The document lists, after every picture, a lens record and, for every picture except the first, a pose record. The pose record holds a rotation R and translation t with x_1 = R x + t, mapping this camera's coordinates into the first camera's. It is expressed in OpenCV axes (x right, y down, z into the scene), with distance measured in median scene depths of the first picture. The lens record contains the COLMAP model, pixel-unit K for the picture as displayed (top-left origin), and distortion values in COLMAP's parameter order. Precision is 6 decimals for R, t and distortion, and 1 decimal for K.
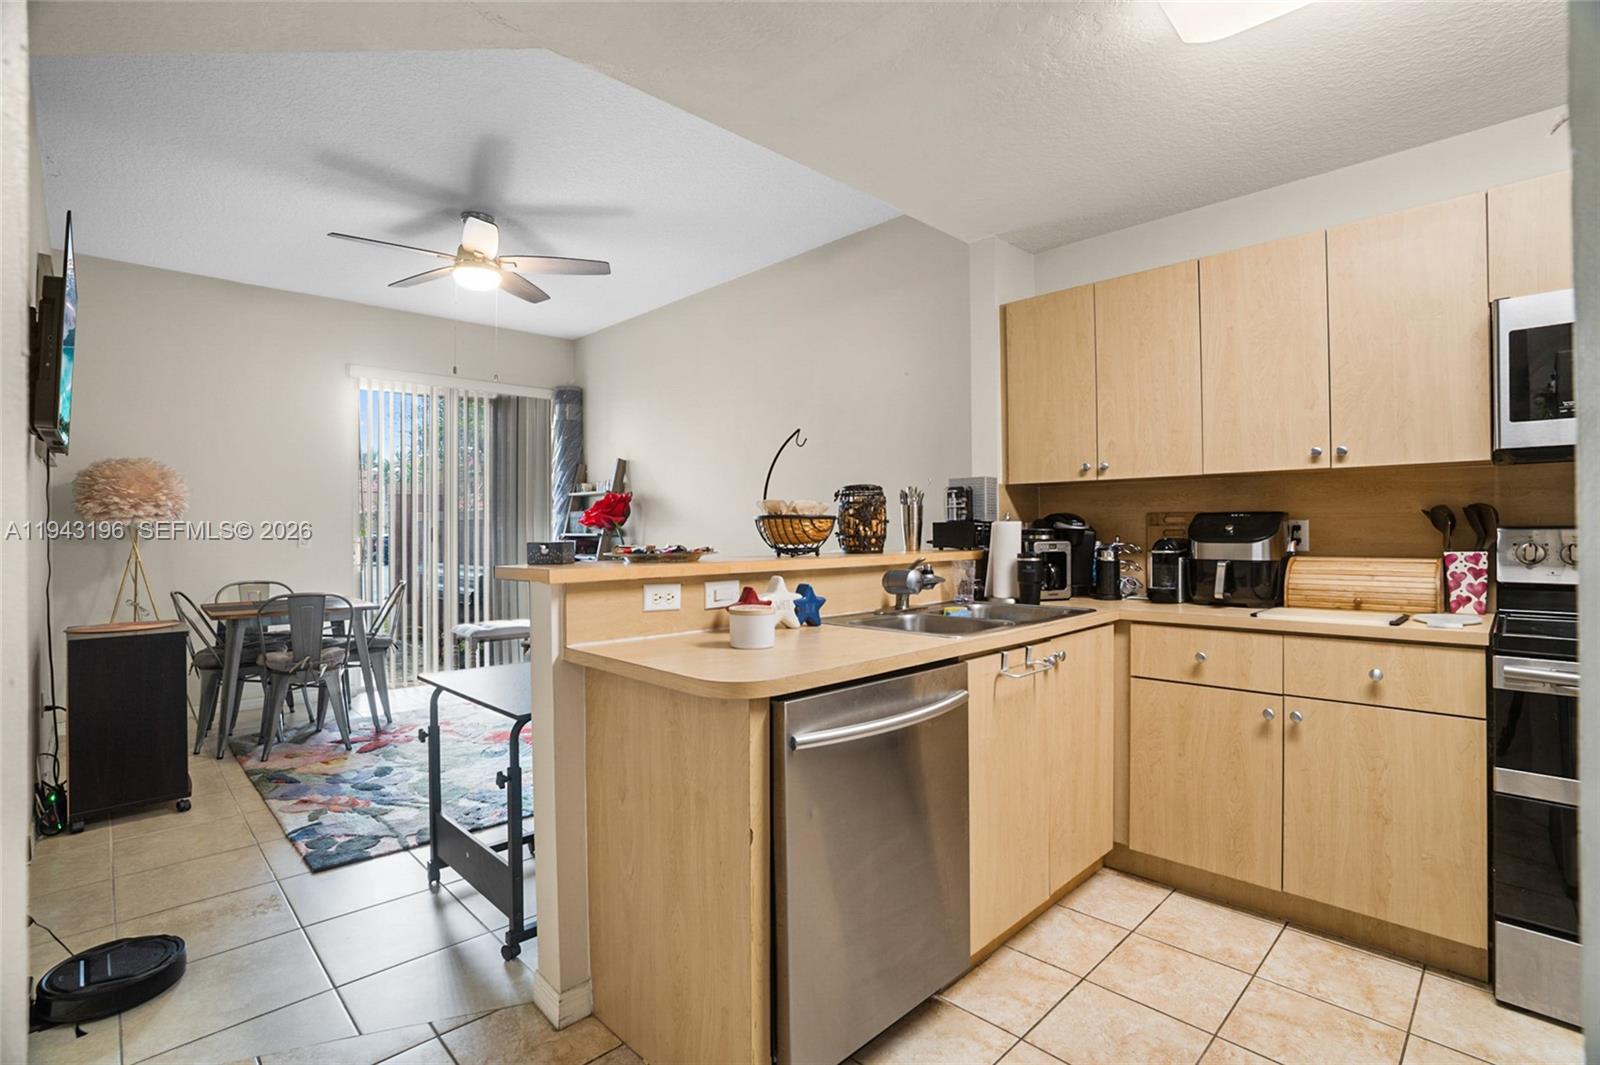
lens RADIAL K [[740.5, 0, 805.0], [0, 740.5, 537.1], [0, 0, 1]] dist [-0.062946, 0.026654]
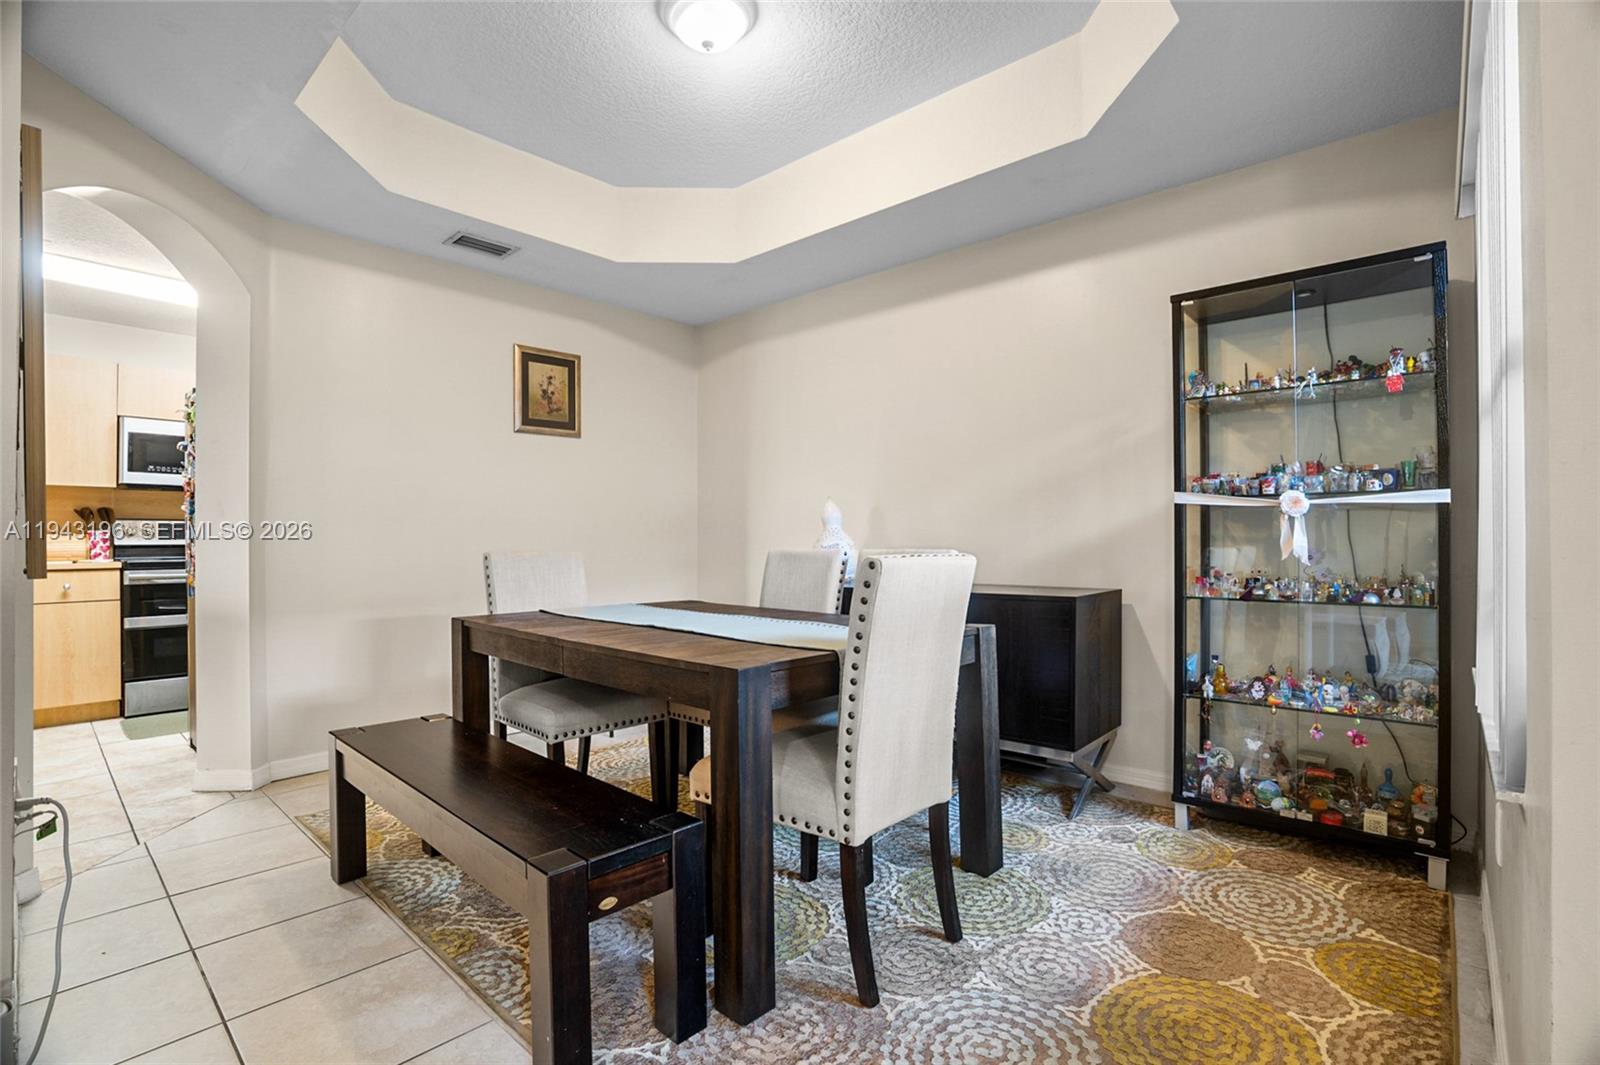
lens RADIAL K [[740.5, 0, 805.0], [0, 740.5, 537.1], [0, 0, 1]] dist [-0.062946, 0.026654]
pose [[-0.058861, 0.017318, 0.998116, -0.753821], [0.008176, 0.999824, -0.016866, 0.055527], [-0.998233, 0.007167, -0.058992, -0.546704]]
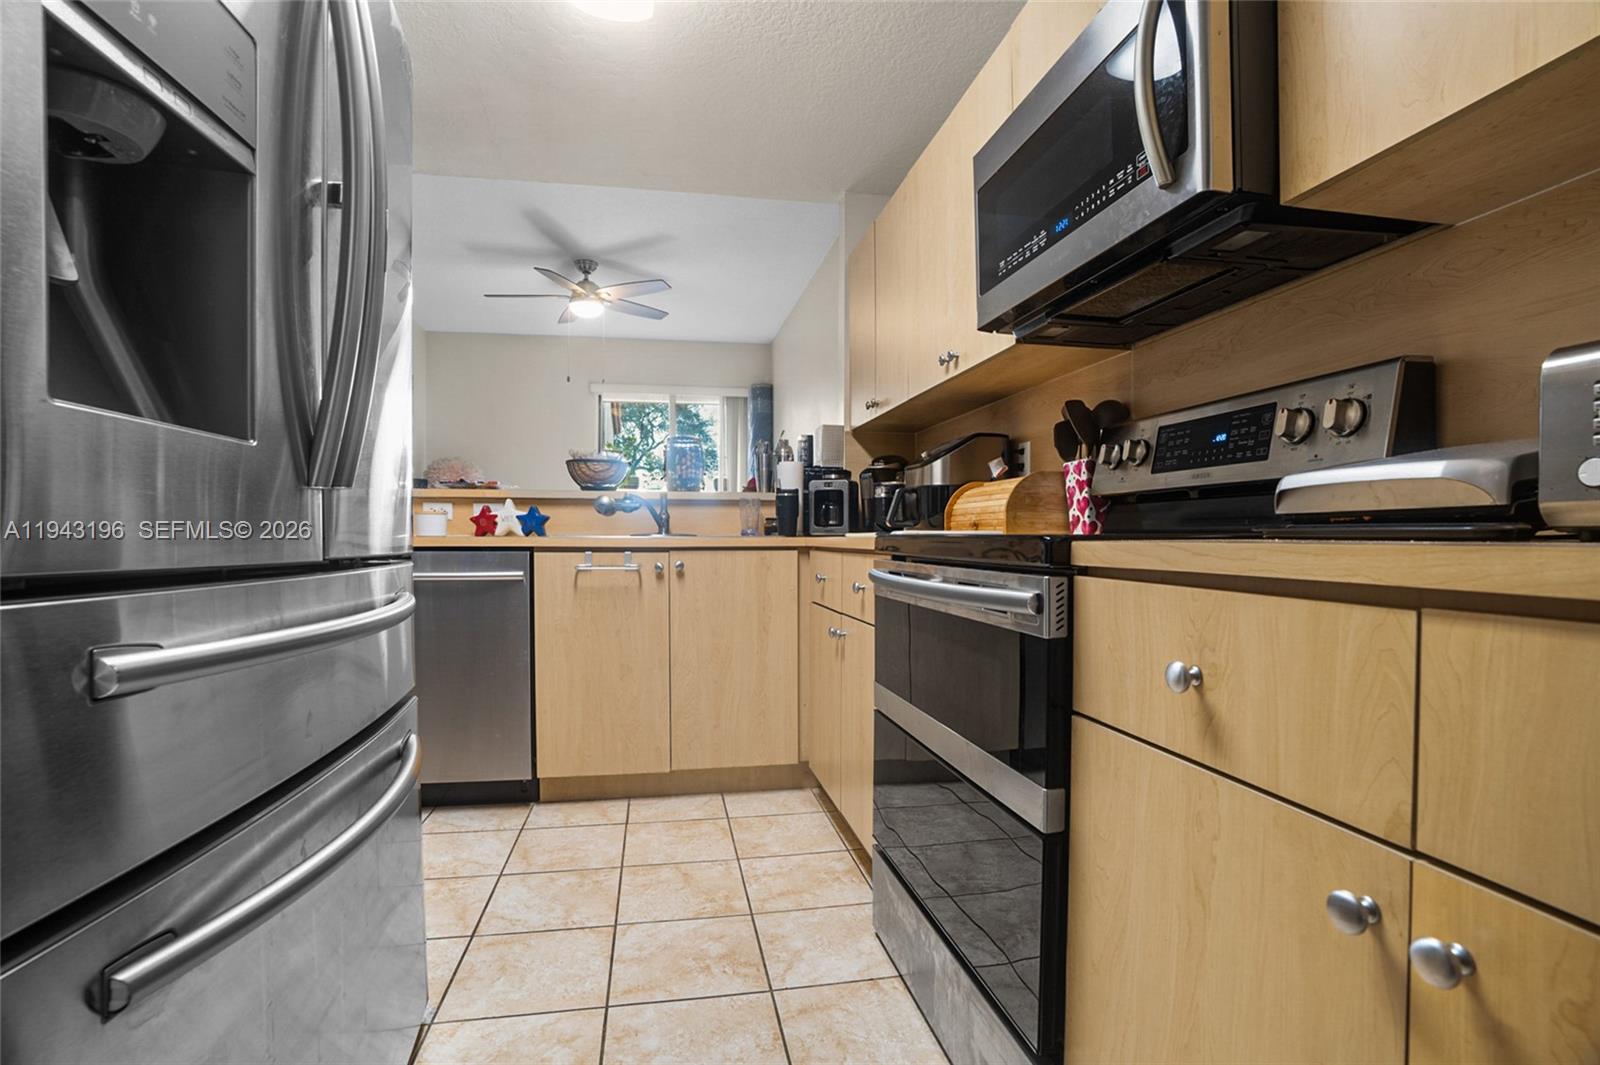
lens RADIAL K [[750.2, 0, 794.9], [0, 750.2, 547.0], [0, 0, 1]] dist [0.000669, -0.000003]
pose [[0.825752, 0.016342, -0.563797, 0.703228], [-0.010532, 0.999853, 0.013557, 0.068151], [0.563935, -0.005257, 0.825802, 0.064144]]
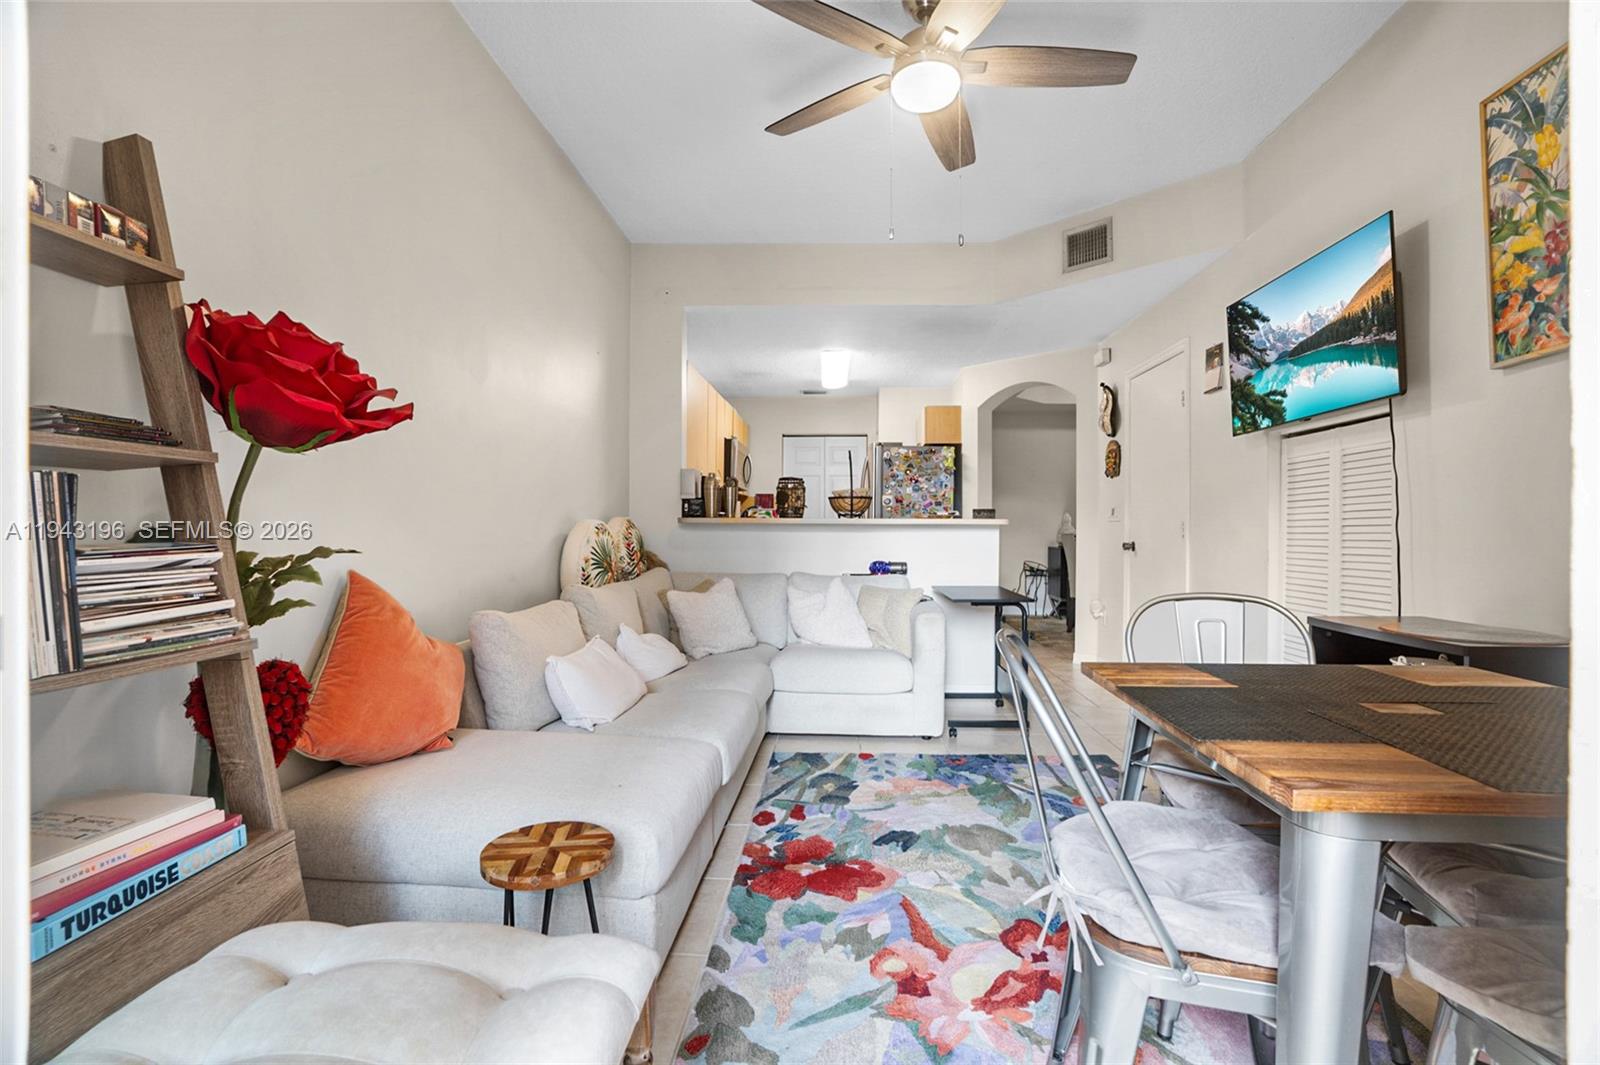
lens RADIAL K [[740.5, 0, 805.0], [0, 740.5, 537.1], [0, 0, 1]] dist [-0.062946, 0.026654]
pose [[-0.670511, -0.007841, 0.741859, -0.949541], [0.002084, 0.999920, 0.012452, 0.035034], [-0.741897, 0.009896, -0.670441, 1.677153]]
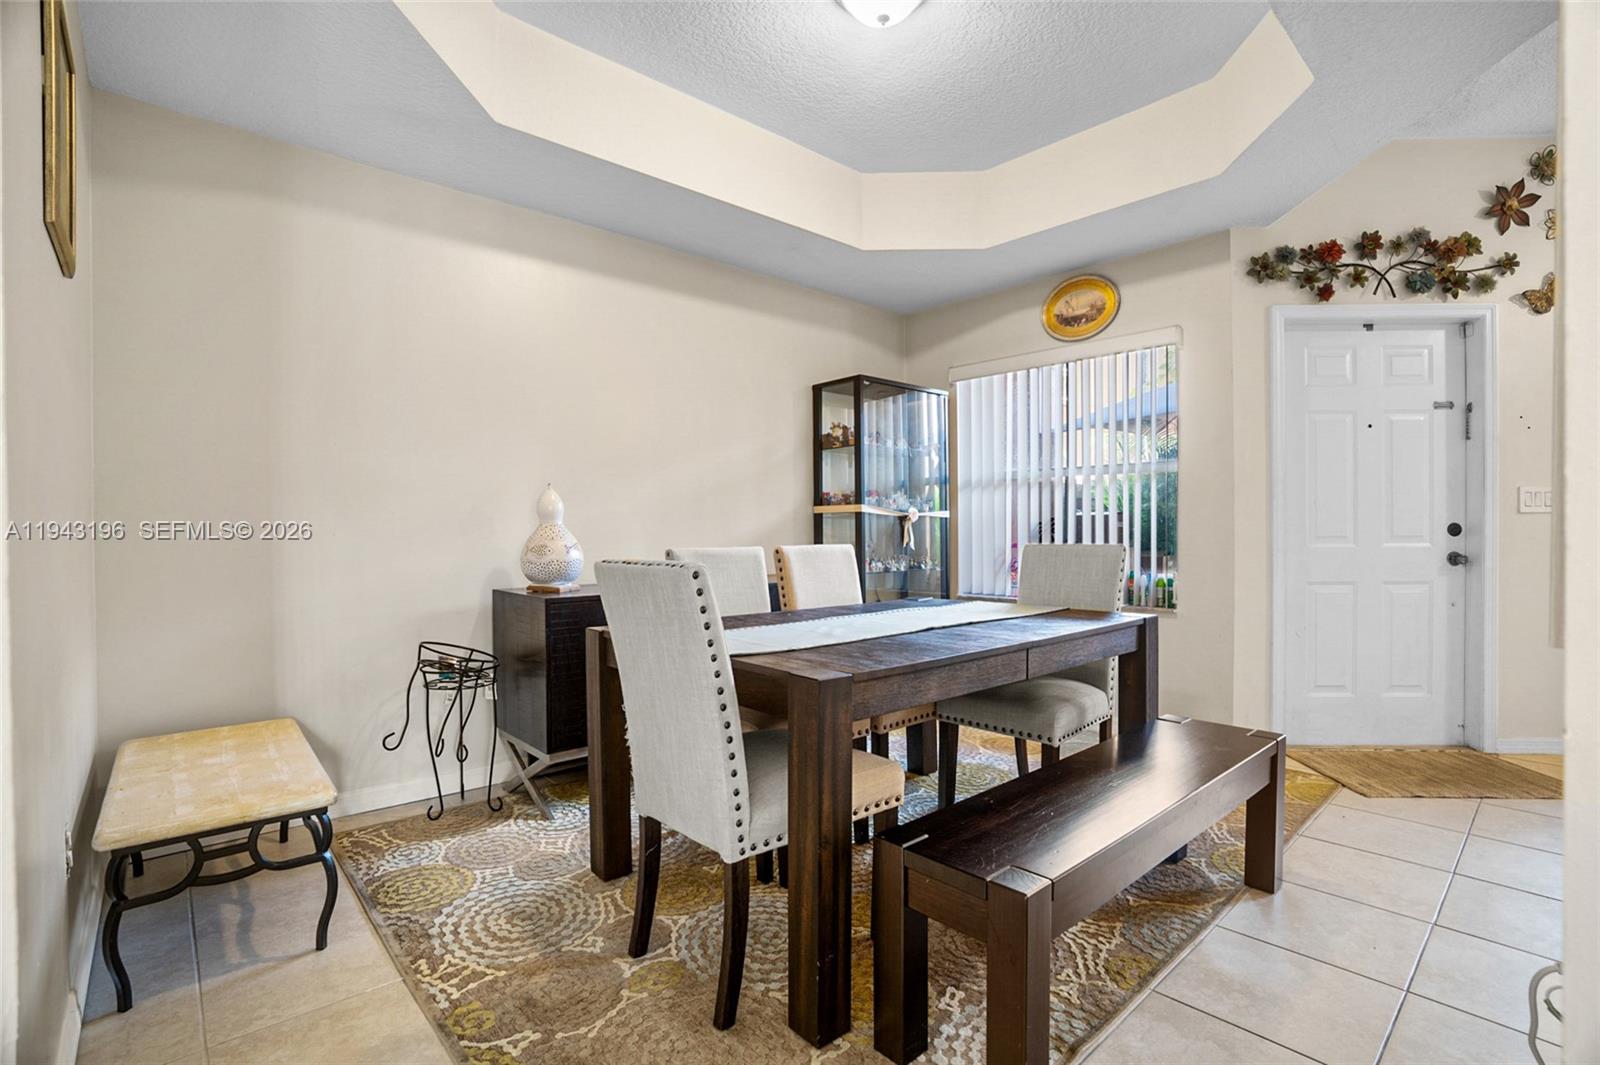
lens RADIAL K [[750.2, 0, 794.9], [0, 750.2, 547.0], [0, 0, 1]] dist [0.000669, -0.000003]
pose [[-0.998396, 0.011641, 0.055403, -0.019156], [0.013355, 0.999440, 0.030675, 0.028217], [-0.055014, 0.031366, -0.997993, 0.191282]]
